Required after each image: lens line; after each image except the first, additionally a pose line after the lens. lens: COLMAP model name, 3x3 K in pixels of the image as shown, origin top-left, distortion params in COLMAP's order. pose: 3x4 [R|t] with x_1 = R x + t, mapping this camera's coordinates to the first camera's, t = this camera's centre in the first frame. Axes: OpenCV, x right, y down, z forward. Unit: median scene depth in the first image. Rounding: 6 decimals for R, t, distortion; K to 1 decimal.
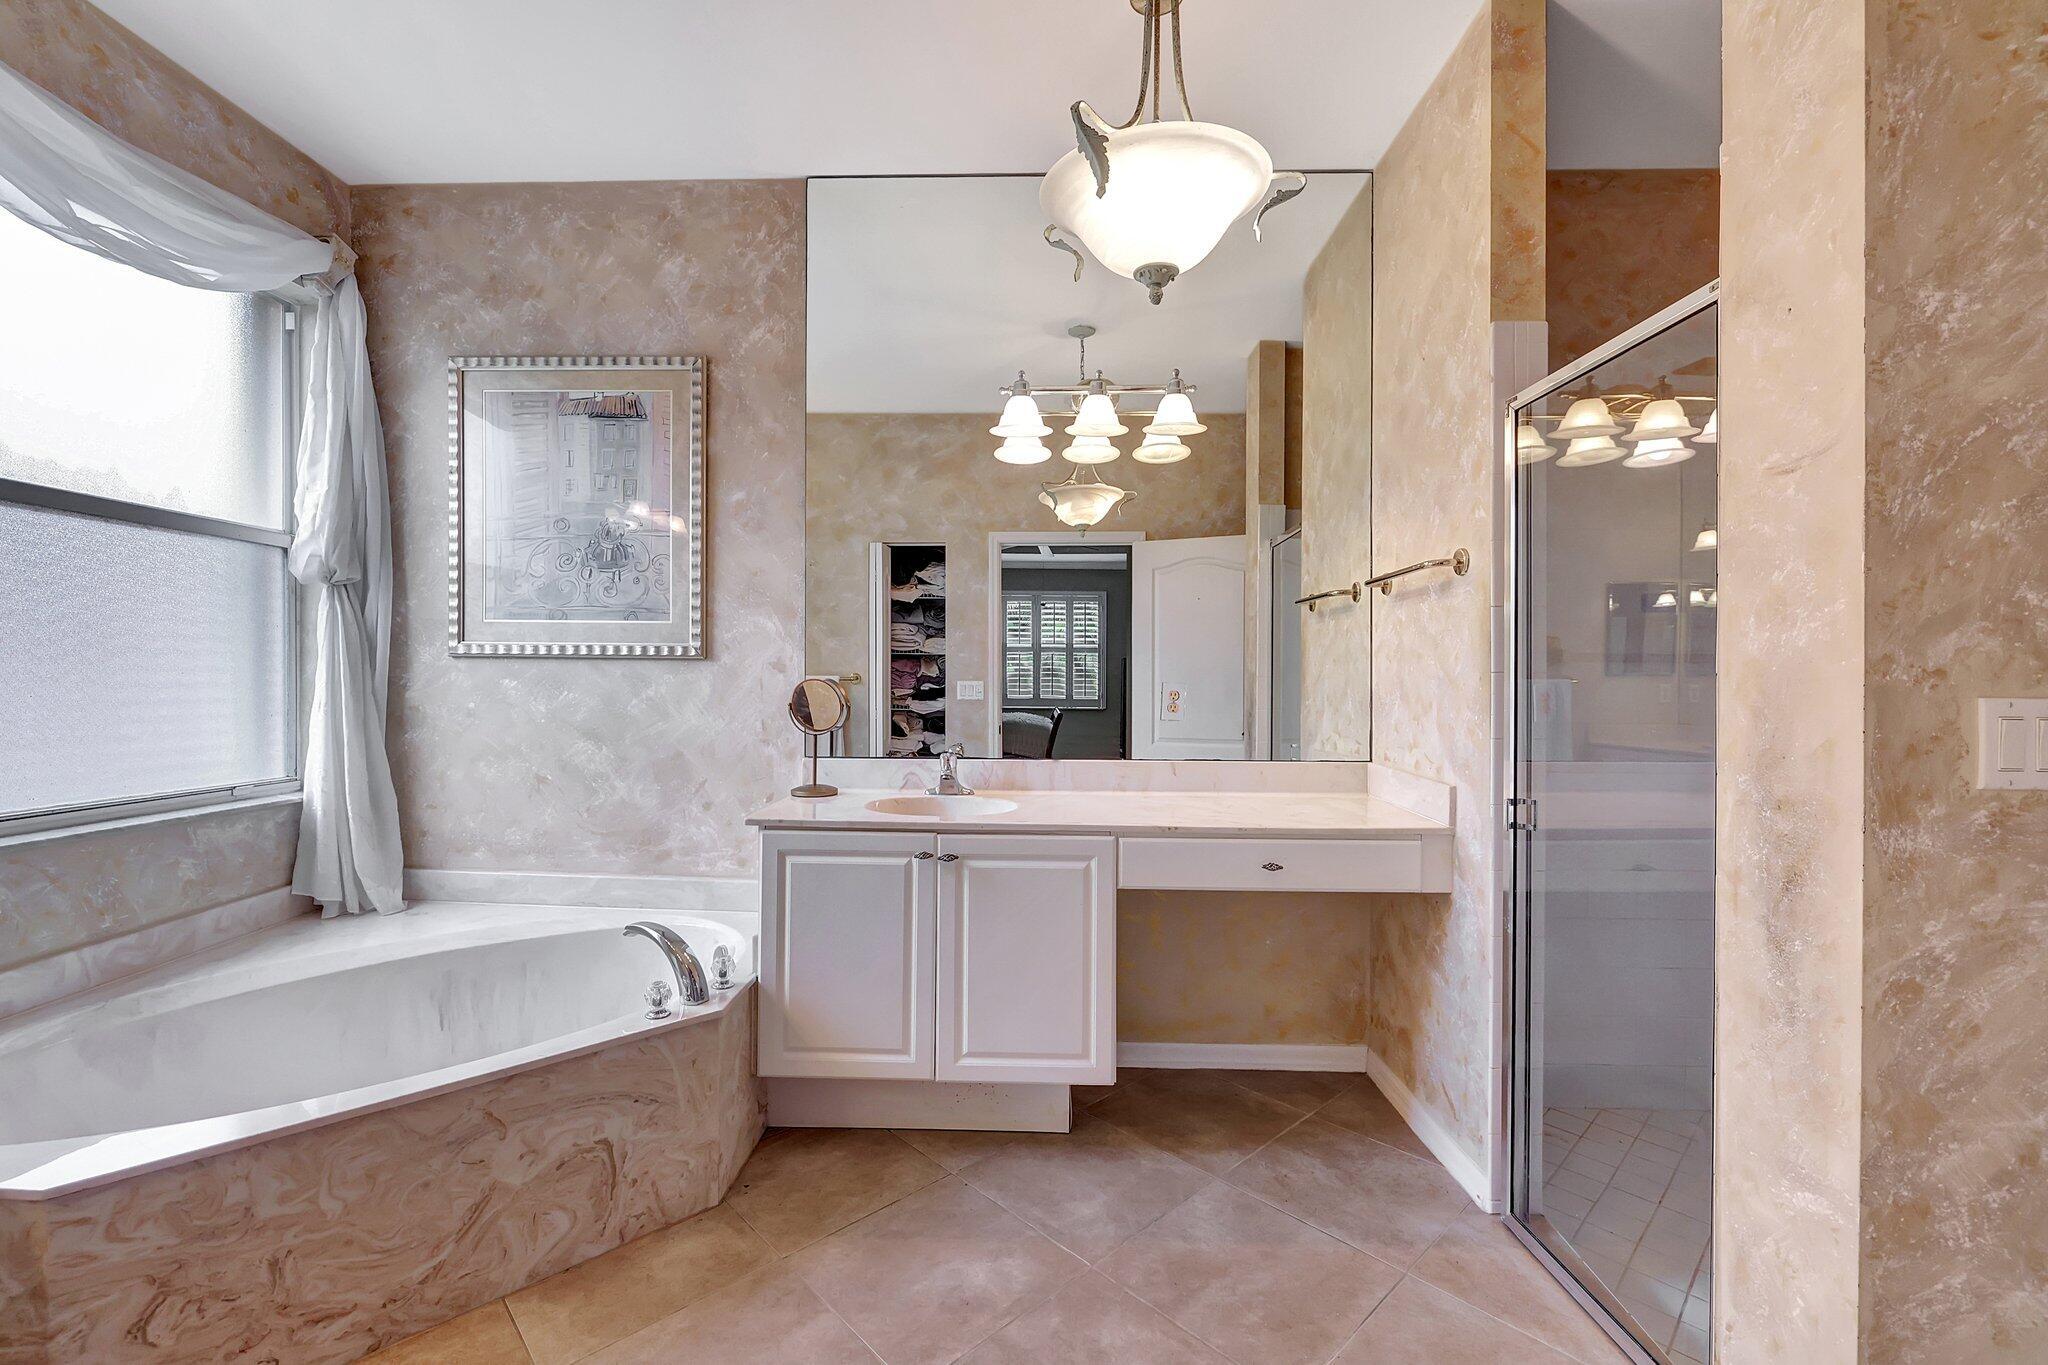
lens RADIAL K [[863.7, 0, 1017.9], [0, 863.7, 666.3], [0, 0, 1]] dist [-0.000943, -0.000246]
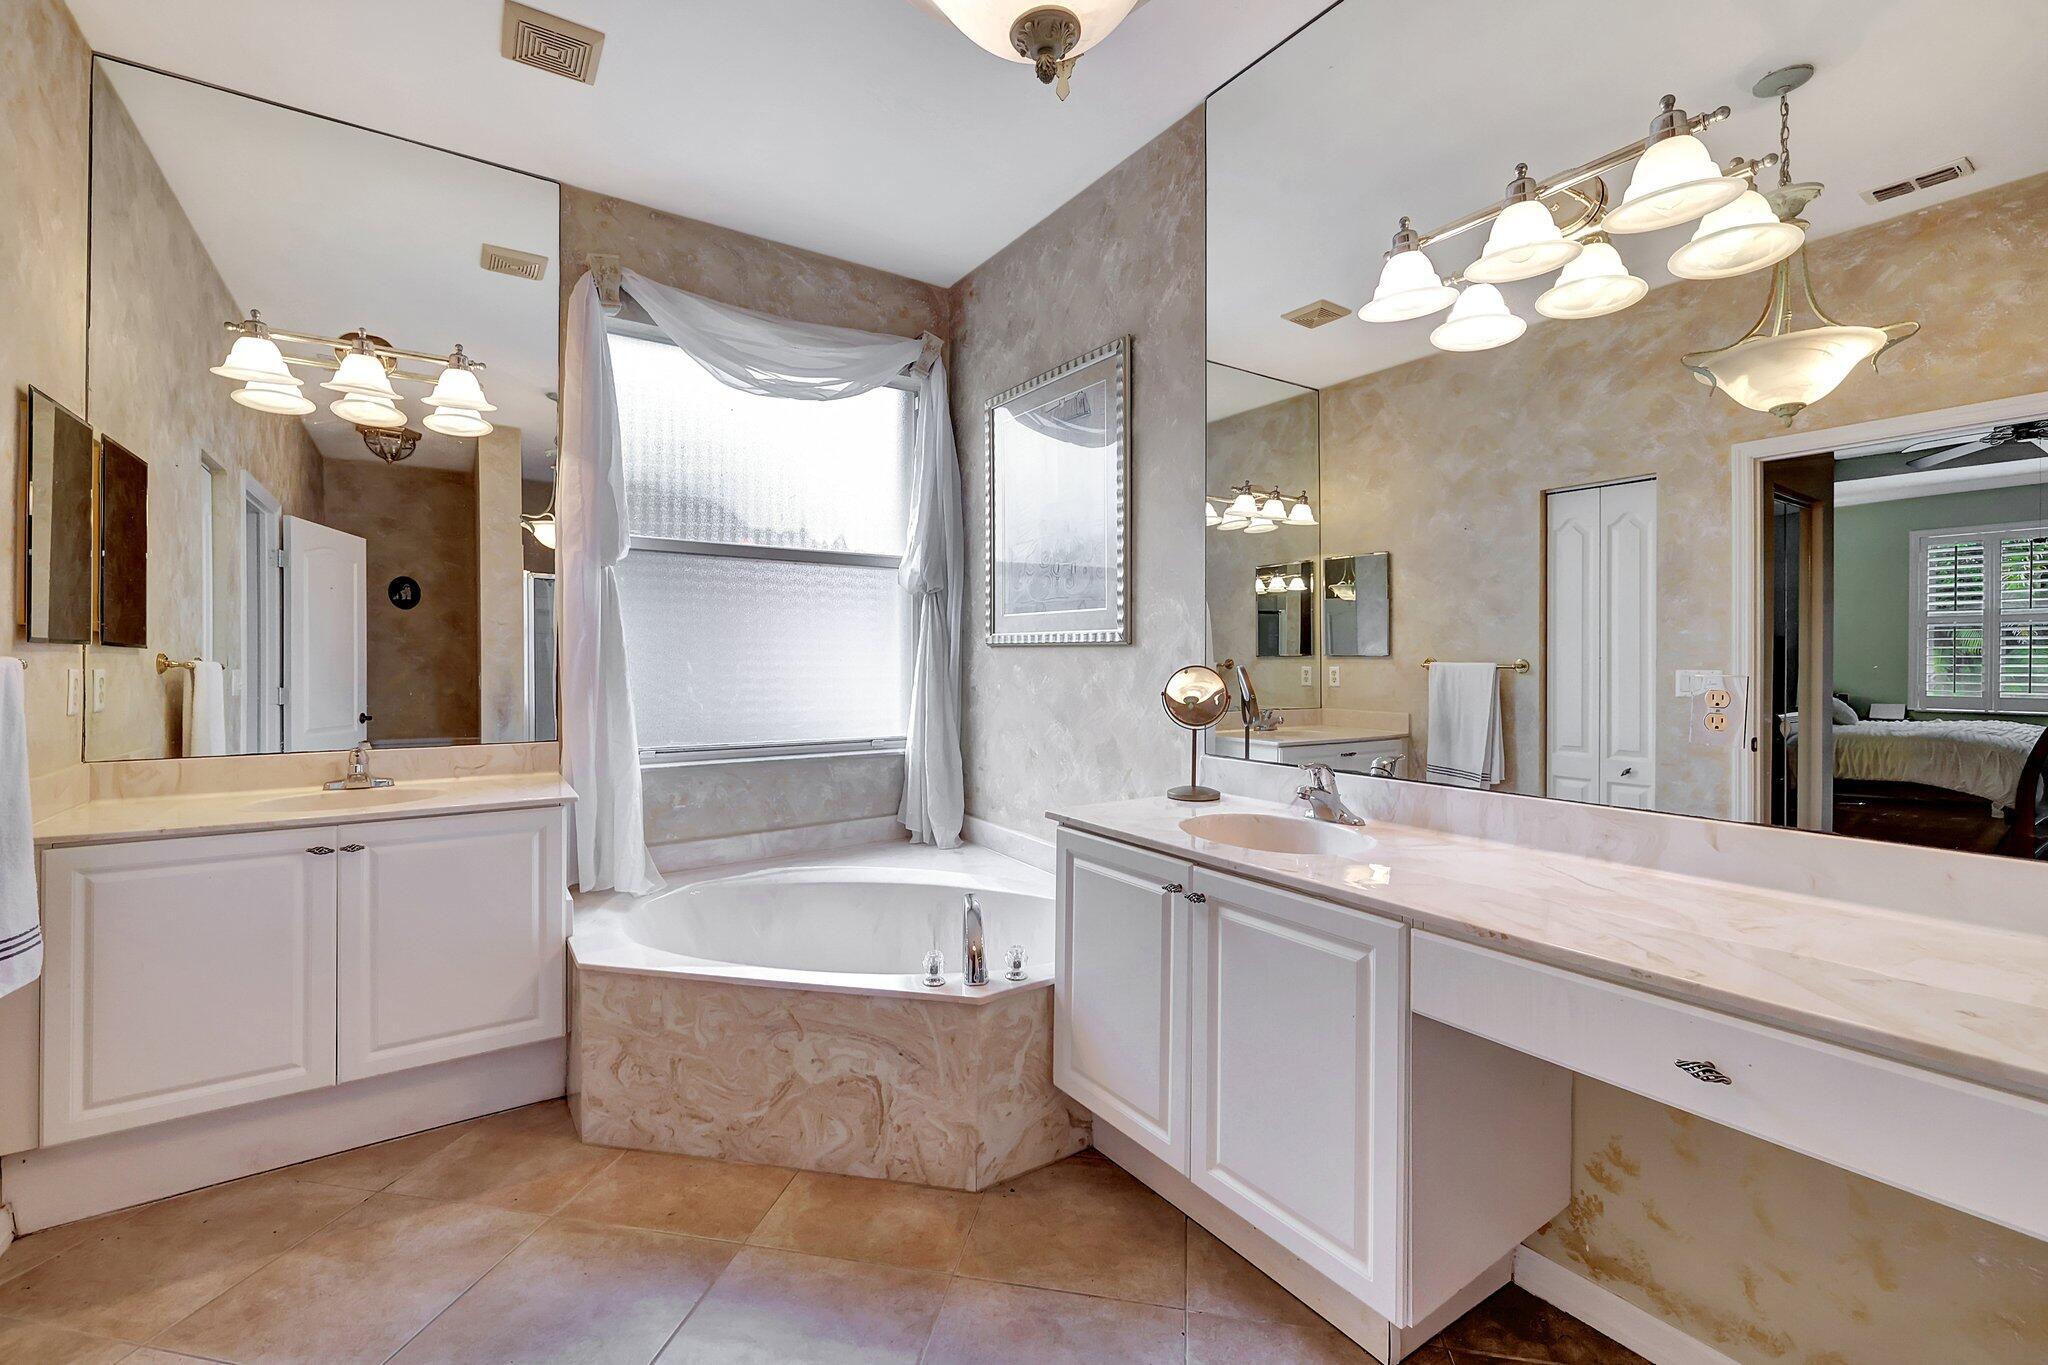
lens RADIAL K [[865.3, 0, 1026.1], [0, 865.3, 648.3], [0, 0, 1]] dist [-0.002599, -0.000249]
pose [[0.579305, -0.012891, -0.815009, 0.393791], [0.008952, 0.999915, -0.009452, 0.003810], [0.815061, -0.001820, 0.579372, 0.363548]]
